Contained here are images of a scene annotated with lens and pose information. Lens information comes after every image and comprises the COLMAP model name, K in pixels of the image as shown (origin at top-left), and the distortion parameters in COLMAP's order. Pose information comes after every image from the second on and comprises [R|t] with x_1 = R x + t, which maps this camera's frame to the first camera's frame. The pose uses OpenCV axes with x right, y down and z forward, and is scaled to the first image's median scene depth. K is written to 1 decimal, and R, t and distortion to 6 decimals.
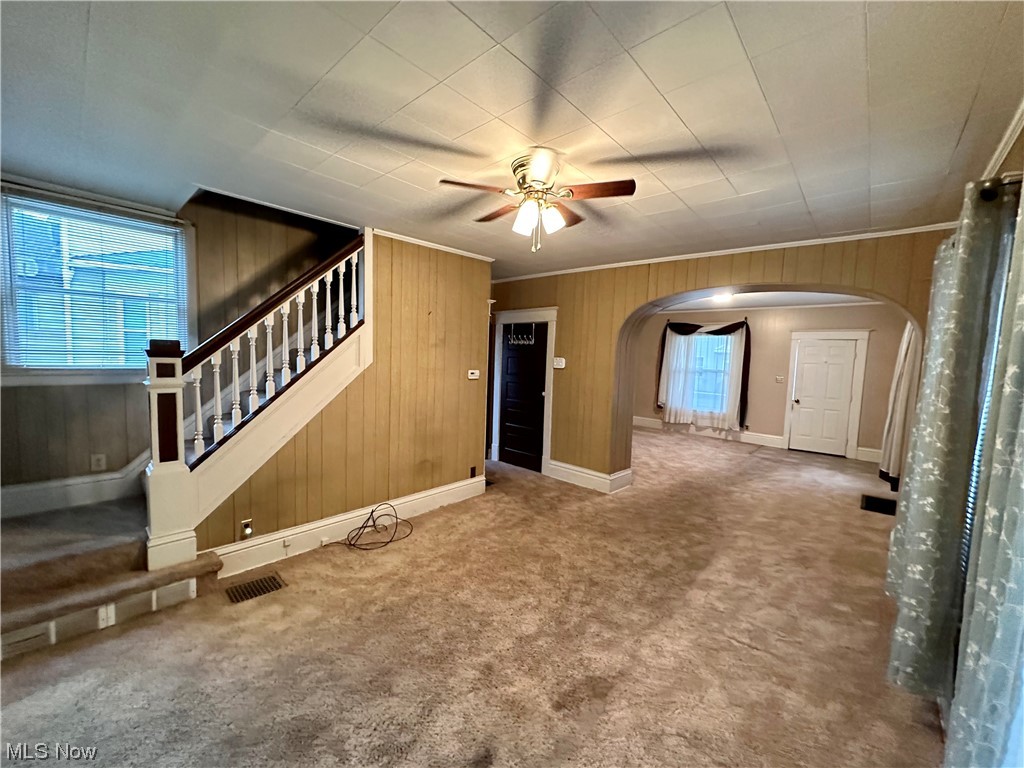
lens RADIAL K [[406.0, 0, 512.7], [0, 406.0, 384.1], [0, 0, 1]] dist [-0.002621, 0.000991]
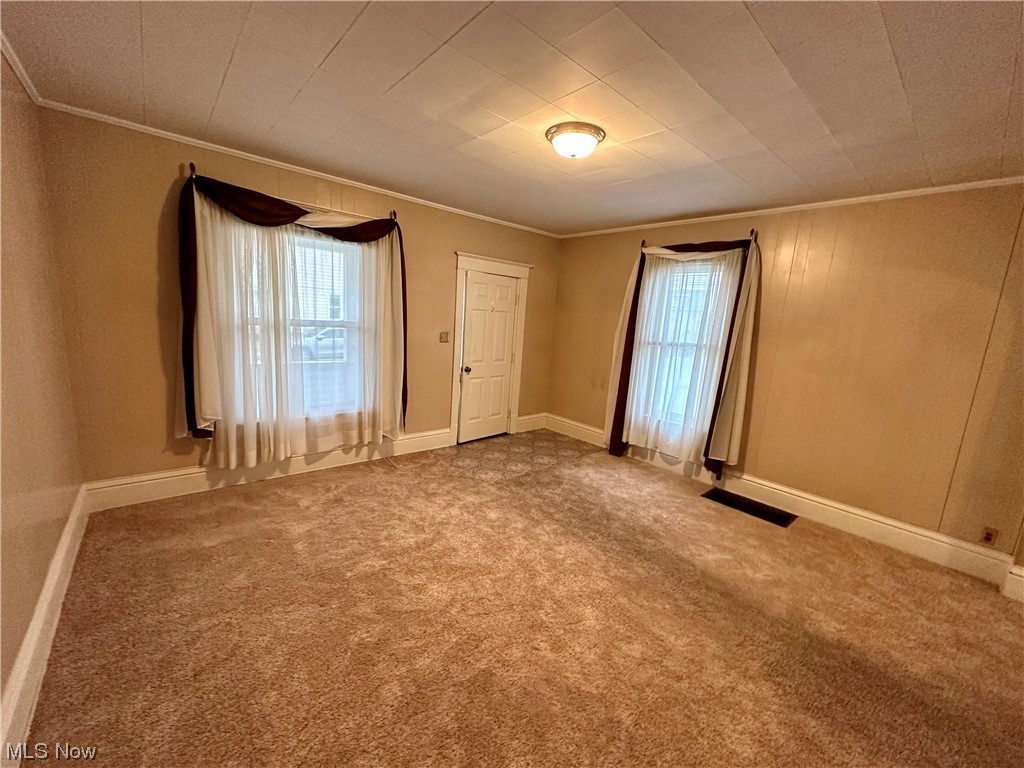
lens RADIAL K [[406.0, 0, 510.8], [0, 406.0, 384.4], [0, 0, 1]] dist [-0.002621, 0.000991]
pose [[0.116716, -0.194800, 0.973874, 0.076342], [0.016550, 0.980821, 0.194206, -0.053783], [-0.993027, -0.006549, 0.117701, 0.795380]]
